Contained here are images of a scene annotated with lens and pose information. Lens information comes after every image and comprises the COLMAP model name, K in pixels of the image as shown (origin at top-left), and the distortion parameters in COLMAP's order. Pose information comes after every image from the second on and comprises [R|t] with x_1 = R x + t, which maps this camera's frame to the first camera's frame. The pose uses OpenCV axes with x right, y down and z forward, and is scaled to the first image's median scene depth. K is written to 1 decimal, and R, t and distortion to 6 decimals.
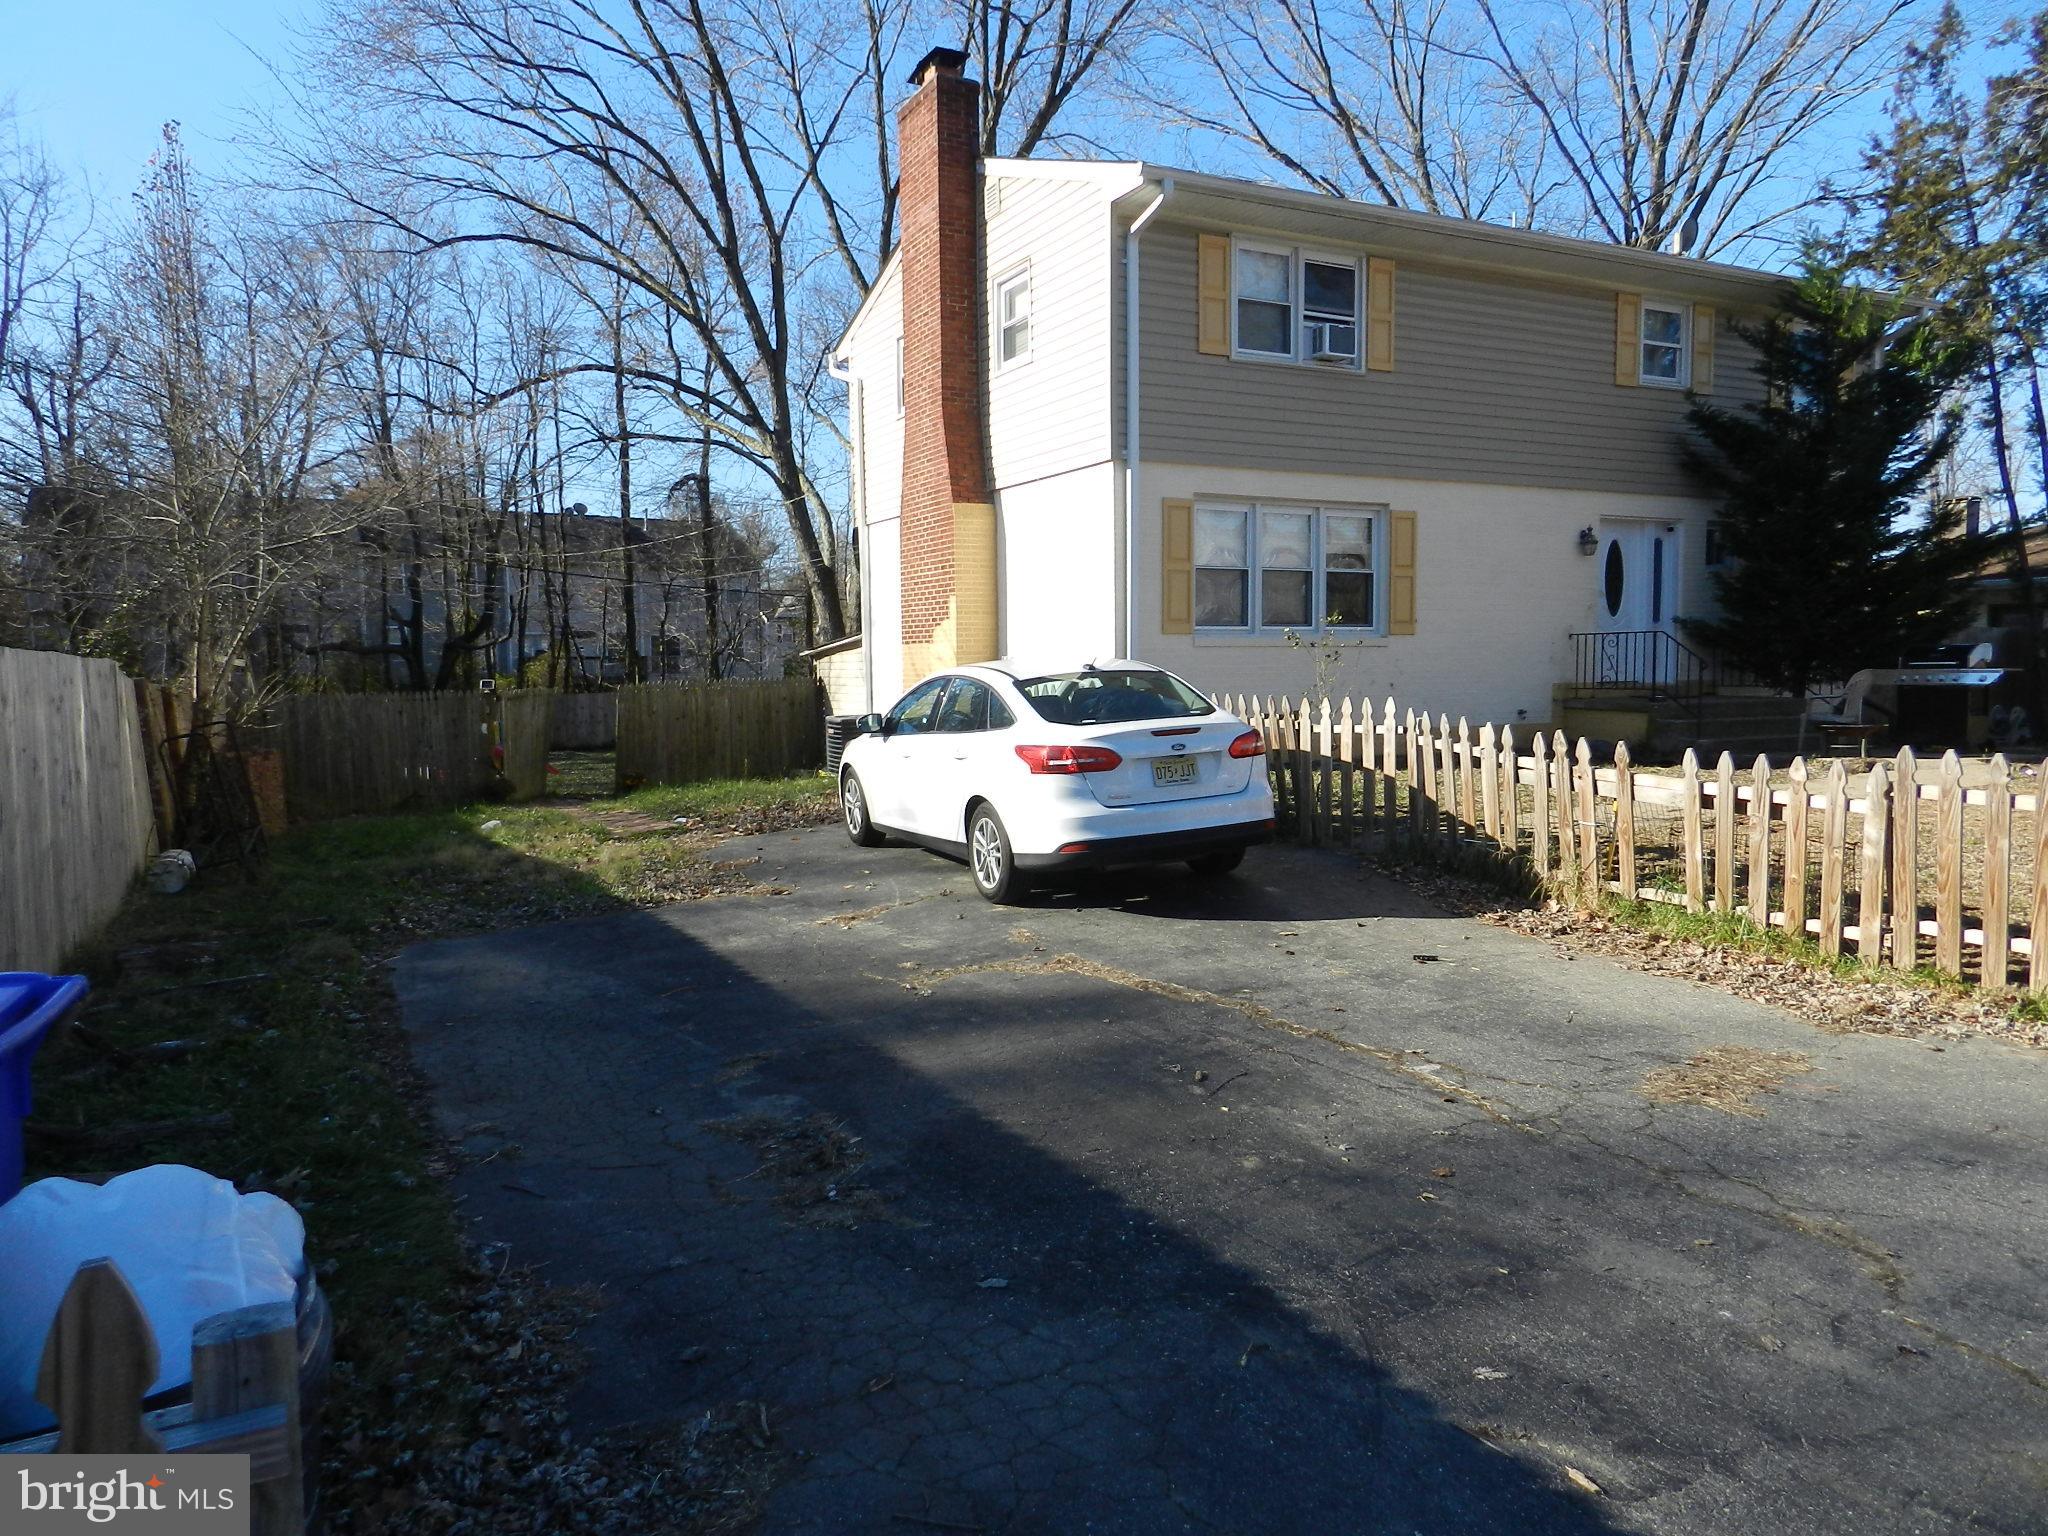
lens RADIAL K [[1391.6, 0, 1016.7], [0, 1391.6, 772.4], [0, 0, 1]] dist [0.020312, -0.004870]
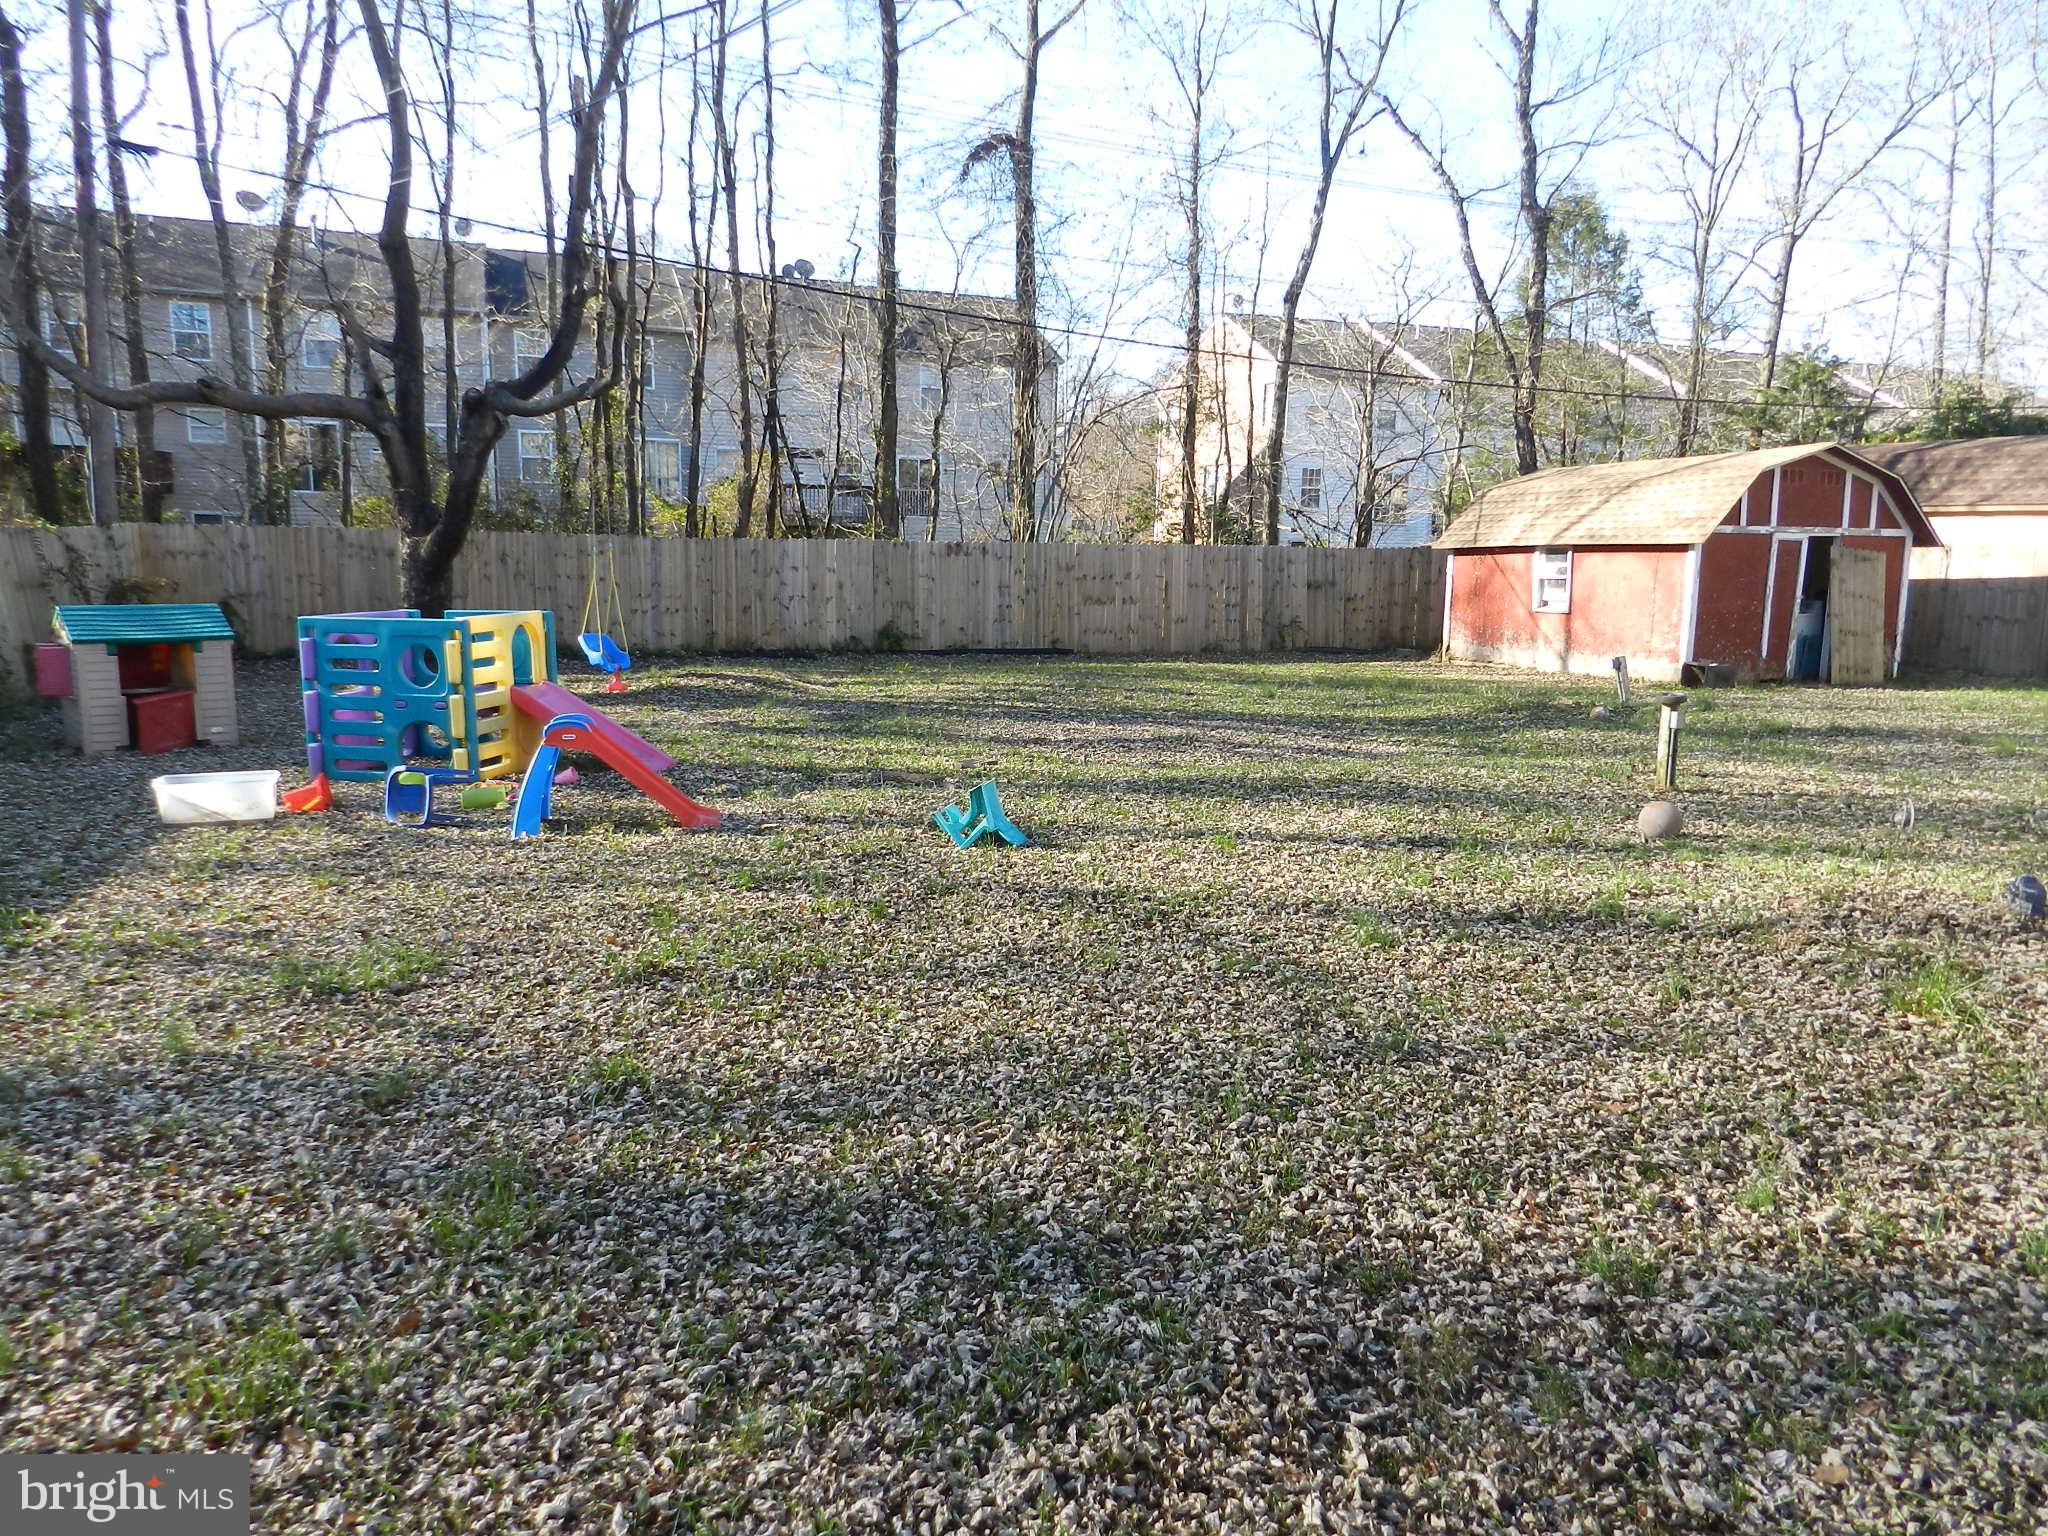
lens RADIAL K [[1391.6, 0, 1016.7], [0, 1391.6, 772.4], [0, 0, 1]] dist [0.020312, -0.004870]
pose [[0.987840, 0.041305, -0.149890, -0.832490], [-0.027832, 0.995471, 0.090896, -0.116606], [0.152965, -0.085618, 0.984516, 2.740253]]
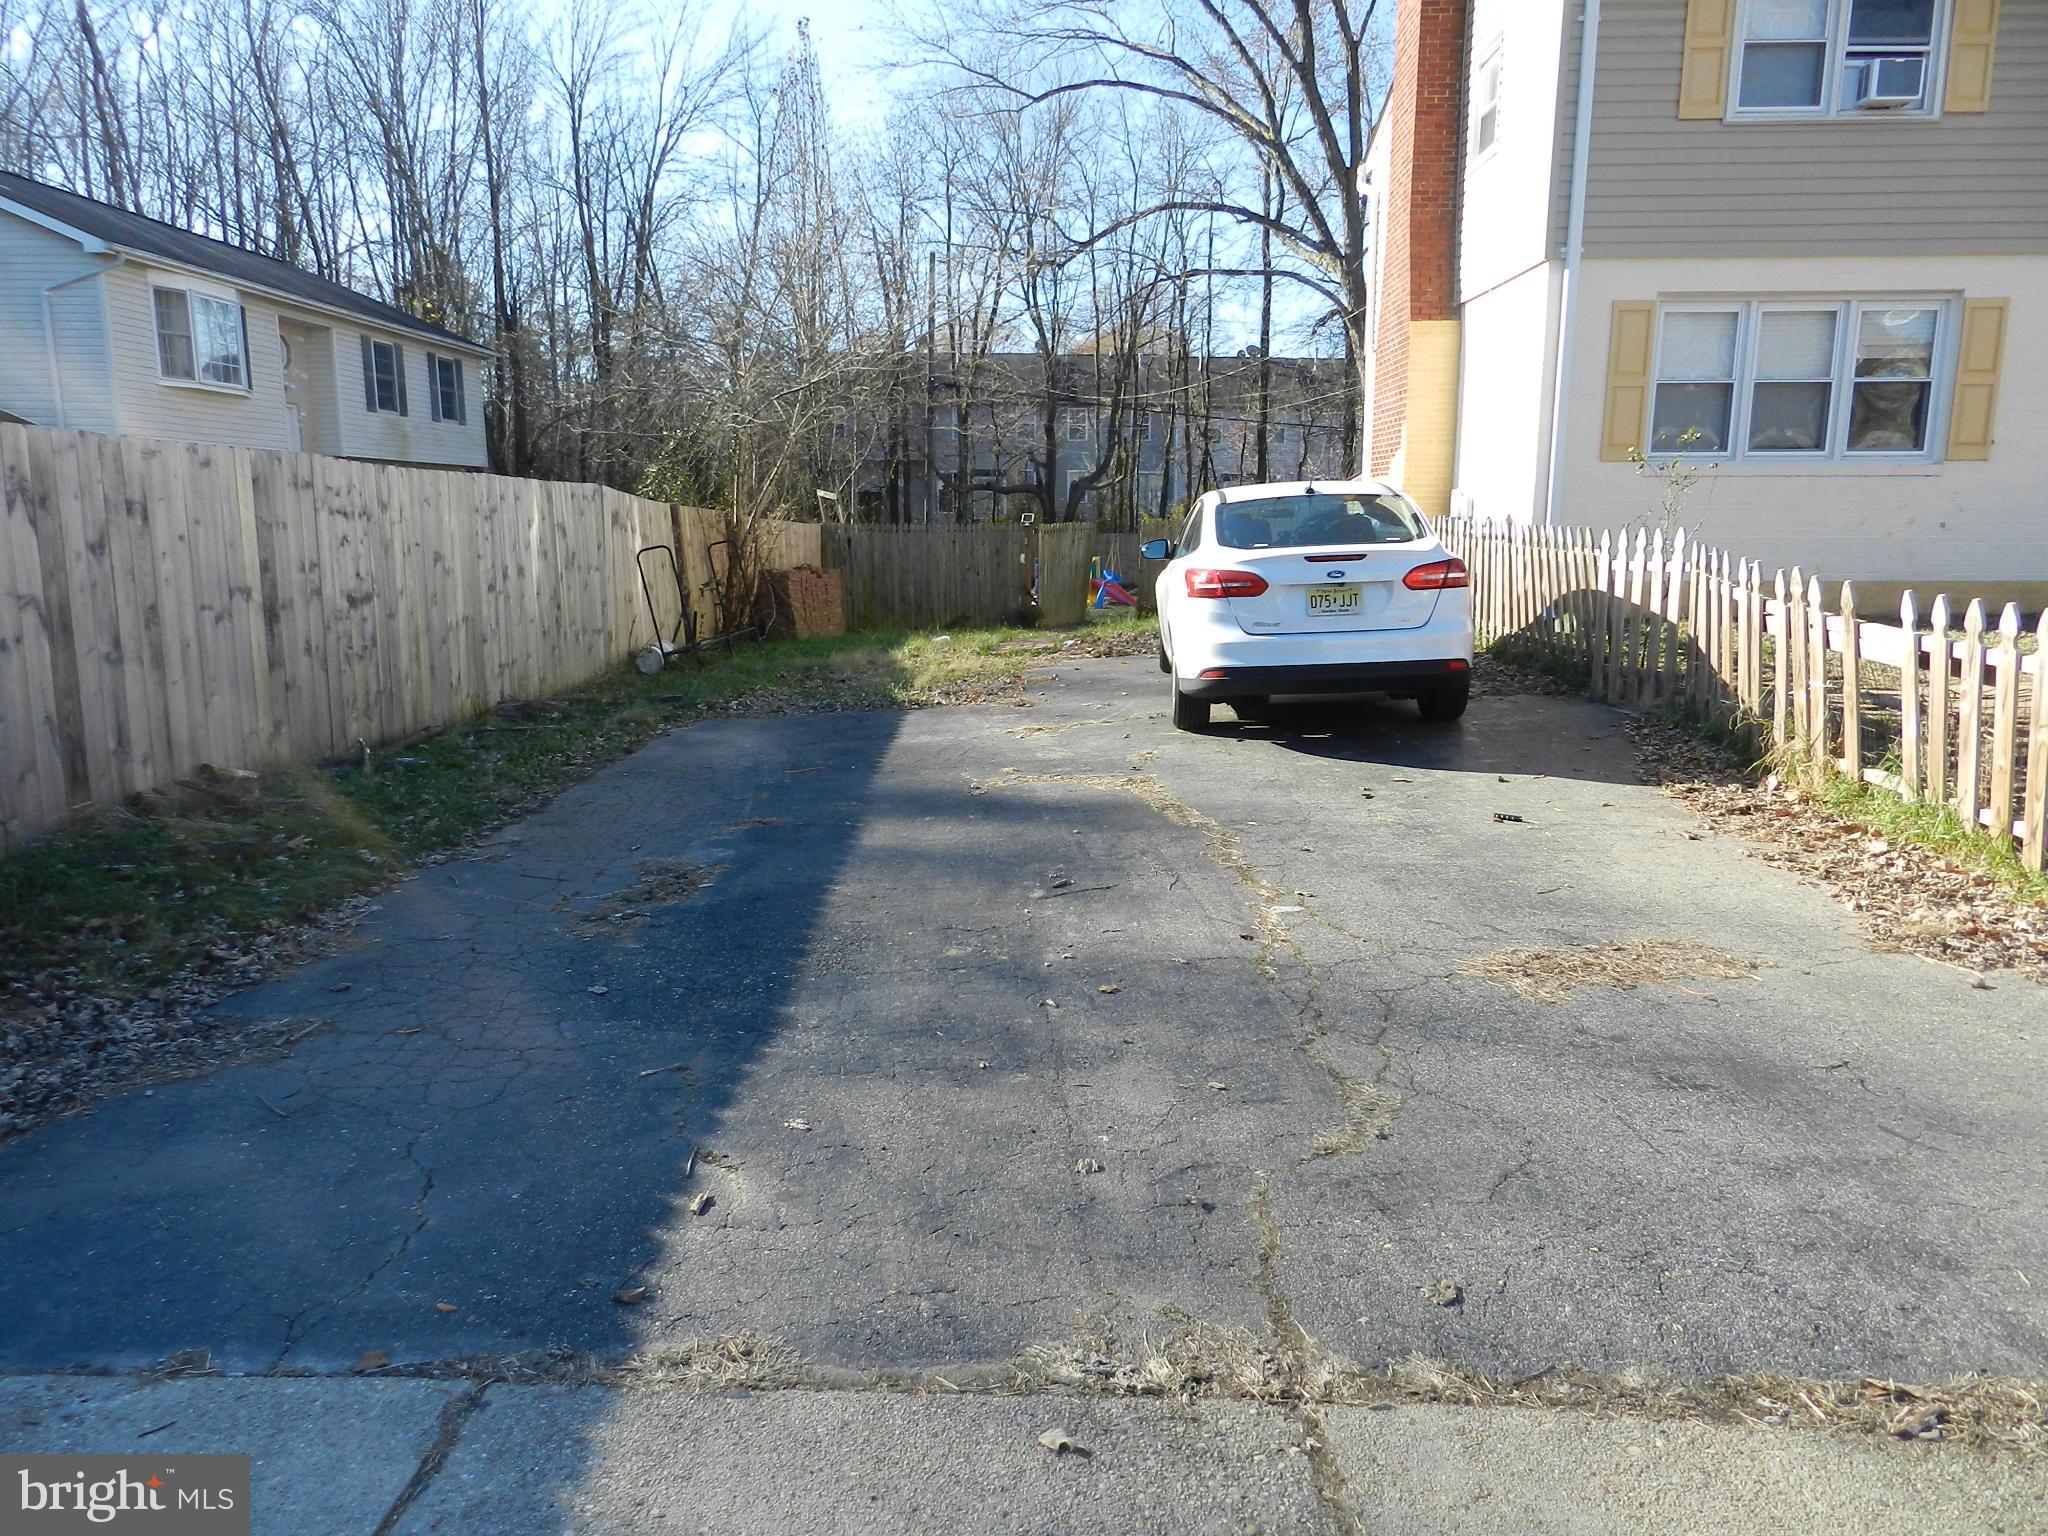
lens RADIAL K [[1391.6, 0, 1016.7], [0, 1391.6, 772.4], [0, 0, 1]] dist [0.020312, -0.004870]
pose [[0.877591, 0.097921, -0.469303, 0.368073], [-0.046769, 0.991736, 0.119470, 0.011522], [0.477124, -0.082897, 0.874918, 0.066833]]
